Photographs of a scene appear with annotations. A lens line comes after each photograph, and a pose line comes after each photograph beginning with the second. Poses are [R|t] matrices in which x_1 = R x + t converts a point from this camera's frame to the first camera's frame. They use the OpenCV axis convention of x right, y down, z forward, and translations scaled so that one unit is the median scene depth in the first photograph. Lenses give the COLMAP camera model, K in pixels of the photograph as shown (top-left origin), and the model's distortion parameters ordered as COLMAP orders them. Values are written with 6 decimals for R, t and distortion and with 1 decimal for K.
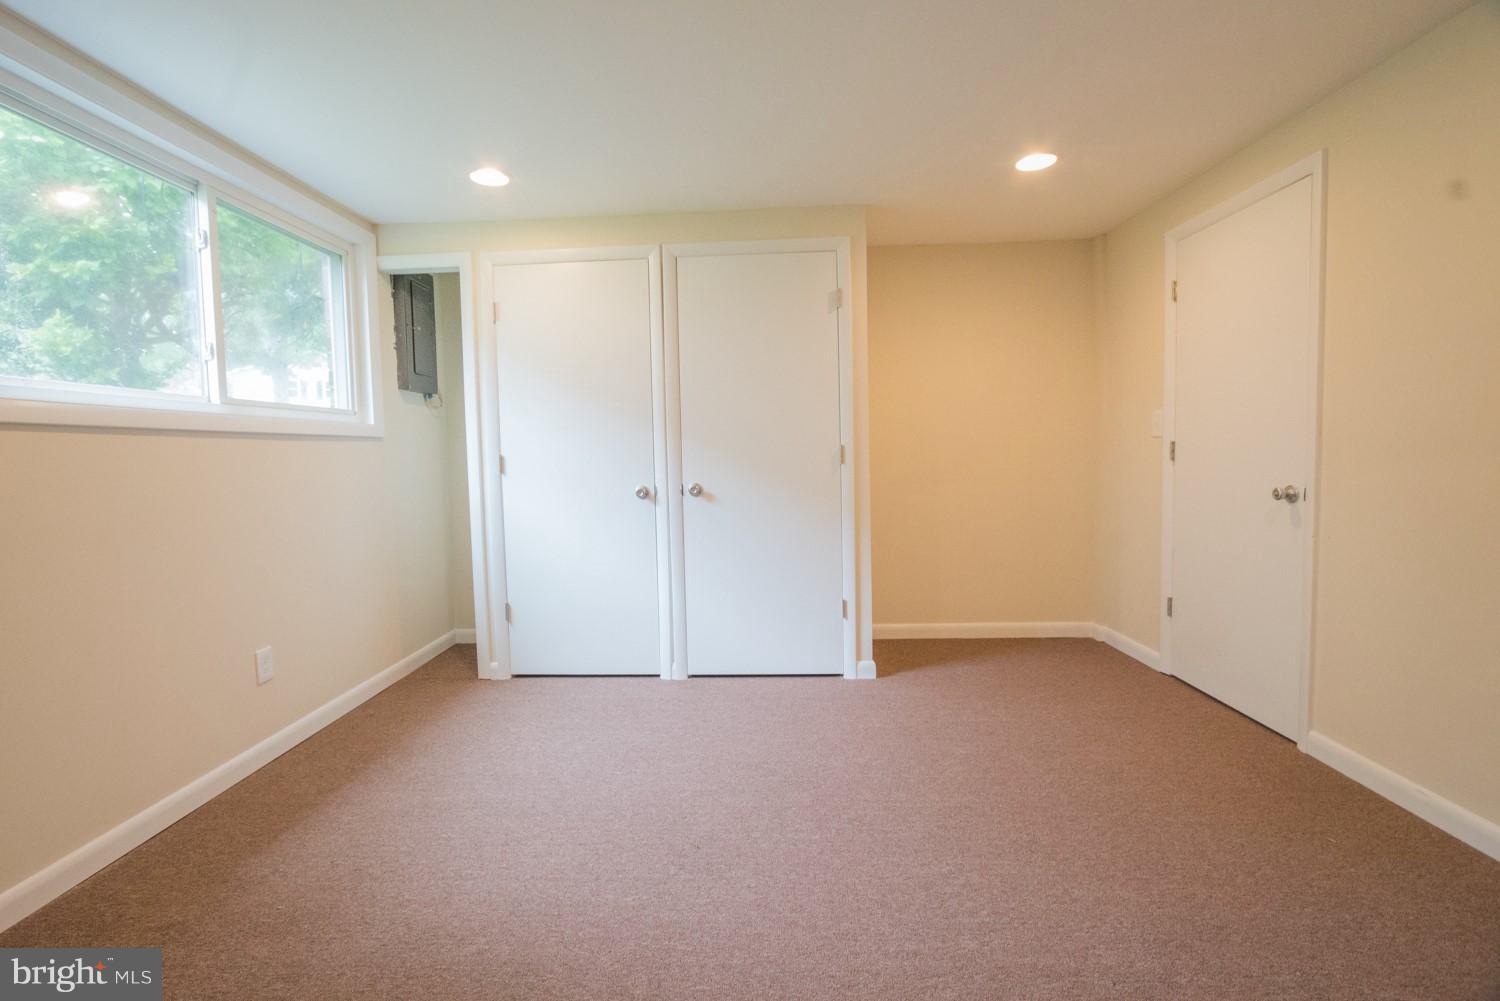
lens RADIAL K [[668.9, 0, 746.9], [0, 668.9, 488.2], [0, 0, 1]] dist [-0.012875, 0.000421]
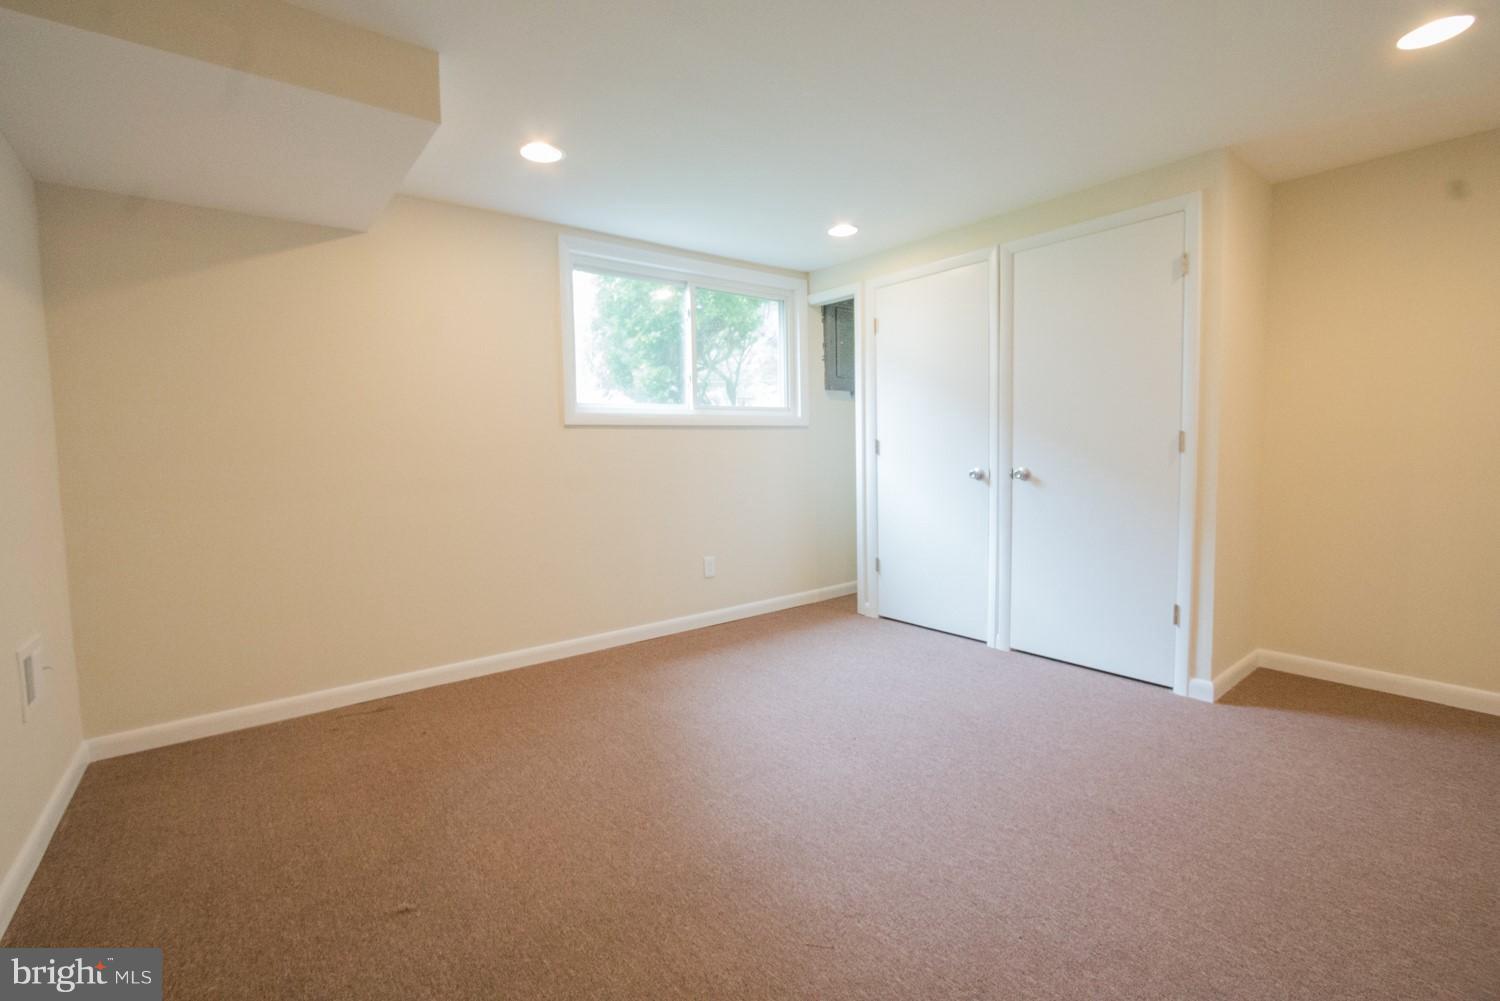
lens RADIAL K [[676.9, 0, 727.4], [0, 676.9, 487.4], [0, 0, 1]] dist [-0.019758, 0.000749]
pose [[0.637962, 0.059195, -0.767789, 0.442078], [-0.037034, 0.998246, 0.046191, -0.008028], [0.769177, -0.001033, 0.639035, -0.030011]]
